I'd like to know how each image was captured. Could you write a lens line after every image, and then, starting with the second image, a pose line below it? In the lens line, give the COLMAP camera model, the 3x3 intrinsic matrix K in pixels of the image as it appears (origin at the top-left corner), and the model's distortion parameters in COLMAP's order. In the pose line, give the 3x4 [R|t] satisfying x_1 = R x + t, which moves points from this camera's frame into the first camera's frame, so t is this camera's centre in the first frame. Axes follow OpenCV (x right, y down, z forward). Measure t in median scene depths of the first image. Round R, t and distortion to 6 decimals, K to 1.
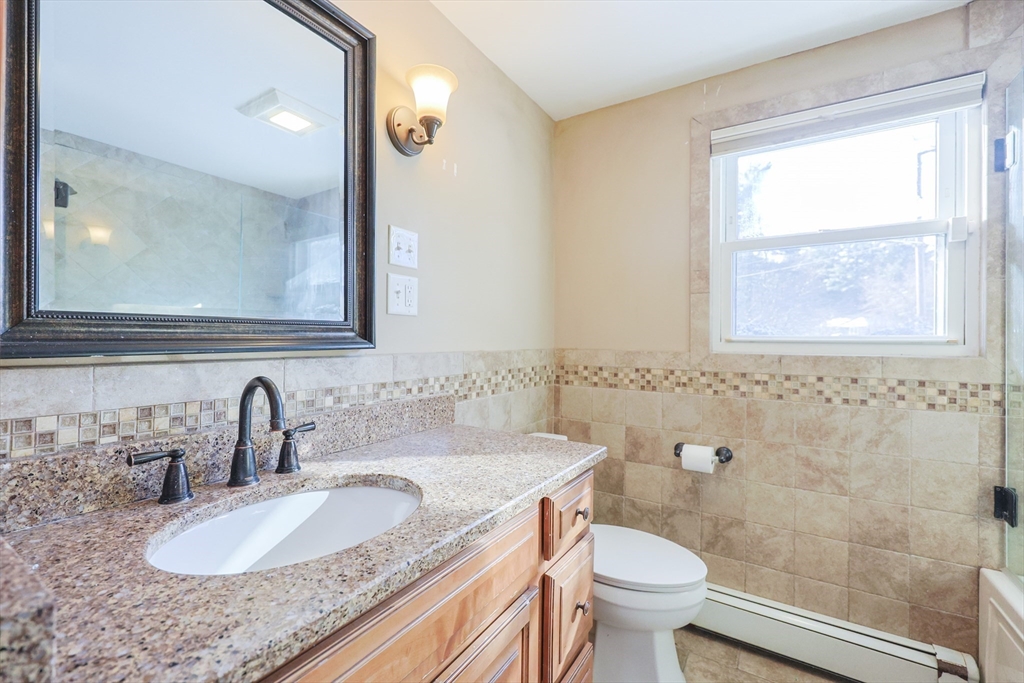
lens RADIAL K [[437.1, 0, 512.2], [0, 437.1, 337.3], [0, 0, 1]] dist [0.000298, -0.000133]
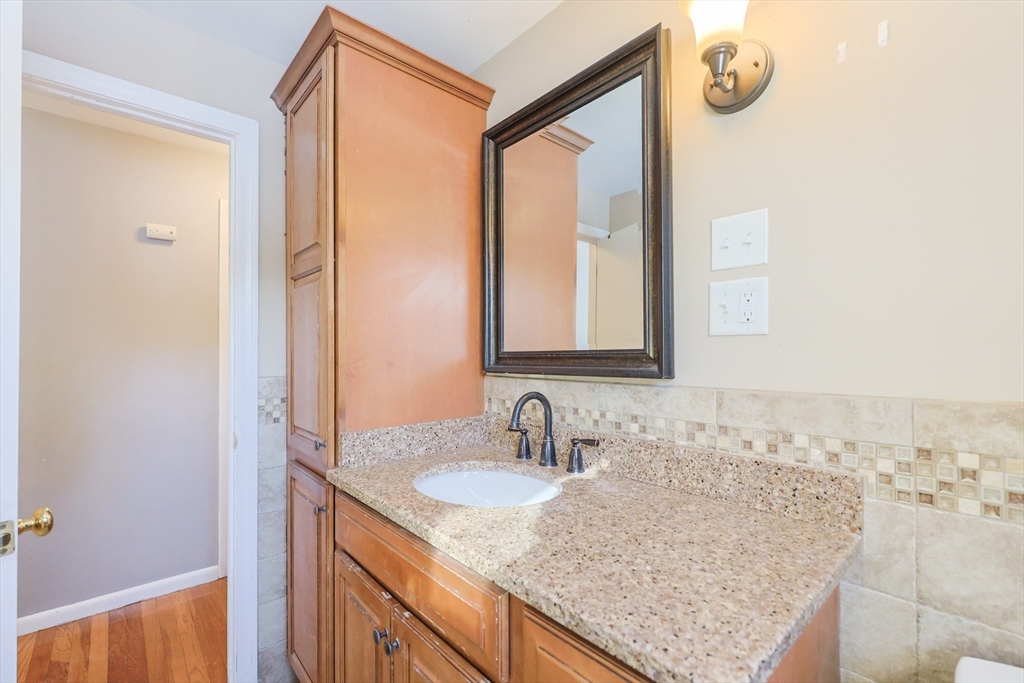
lens RADIAL K [[437.1, 0, 511.9], [0, 437.1, 352.4], [0, 0, 1]] dist [0.000298, -0.000133]
pose [[-0.274930, -0.013992, -0.961362, 0.606300], [0.002271, 0.999882, -0.015202, -0.014431], [0.961461, -0.006363, -0.274866, 0.948479]]
